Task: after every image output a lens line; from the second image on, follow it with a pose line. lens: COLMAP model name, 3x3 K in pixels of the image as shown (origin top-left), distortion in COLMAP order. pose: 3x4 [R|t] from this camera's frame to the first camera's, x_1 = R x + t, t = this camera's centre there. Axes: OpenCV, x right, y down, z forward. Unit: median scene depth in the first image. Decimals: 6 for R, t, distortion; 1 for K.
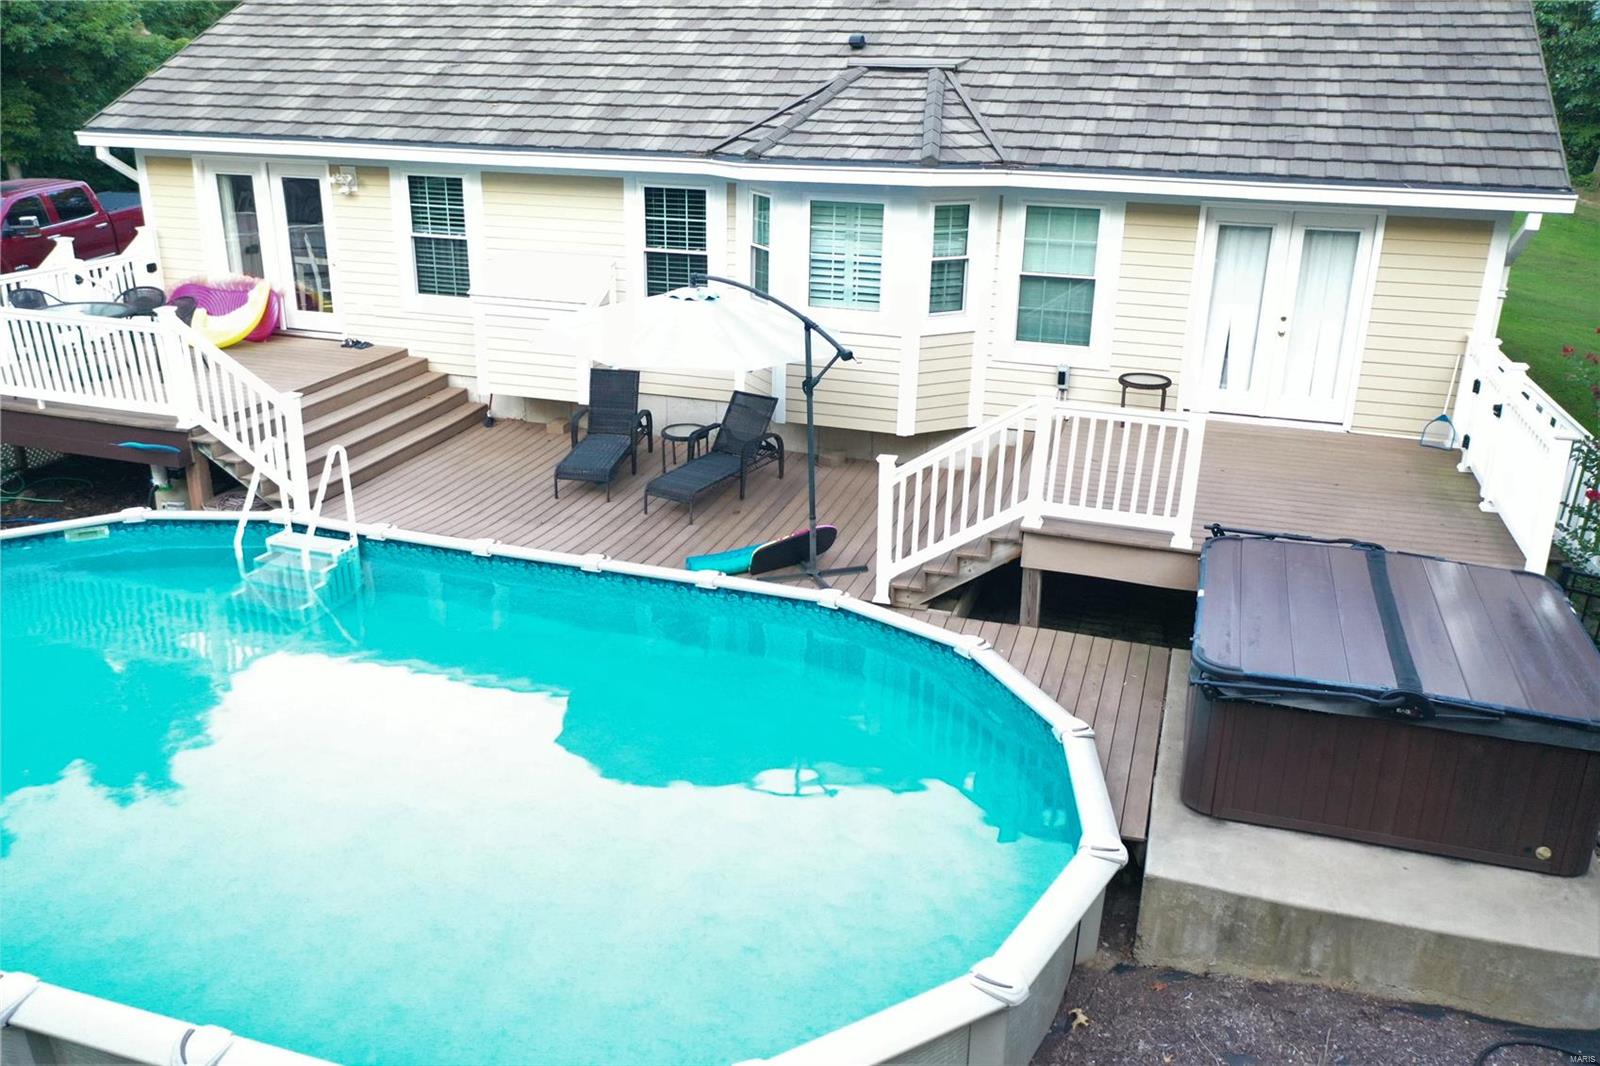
lens RADIAL K [[1268.8, 0, 800.0], [0, 1268.8, 533.0], [0, 0, 1]] dist [-0.003399, -0.005832]
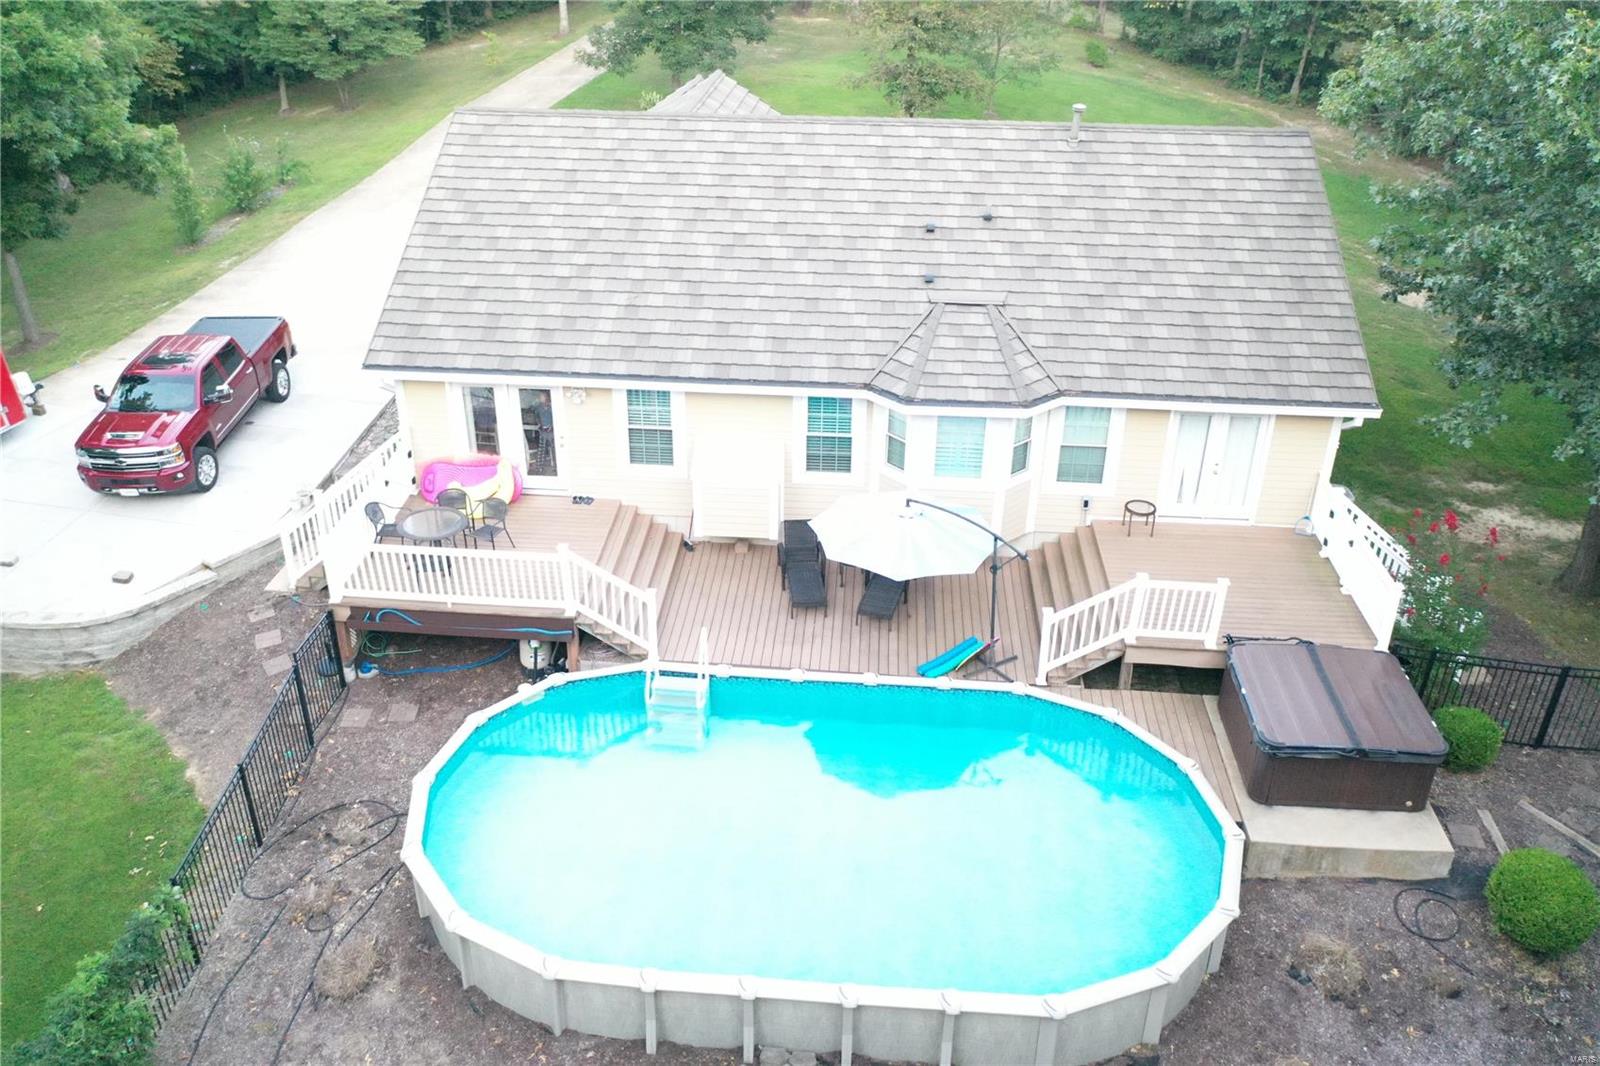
lens RADIAL K [[1268.8, 0, 800.0], [0, 1268.8, 533.0], [0, 0, 1]] dist [-0.003399, -0.005832]
pose [[0.972234, -0.118013, 0.202074, -0.578061], [0.087223, 0.984050, 0.155039, -0.442989], [-0.217148, -0.133108, 0.967021, -0.591902]]
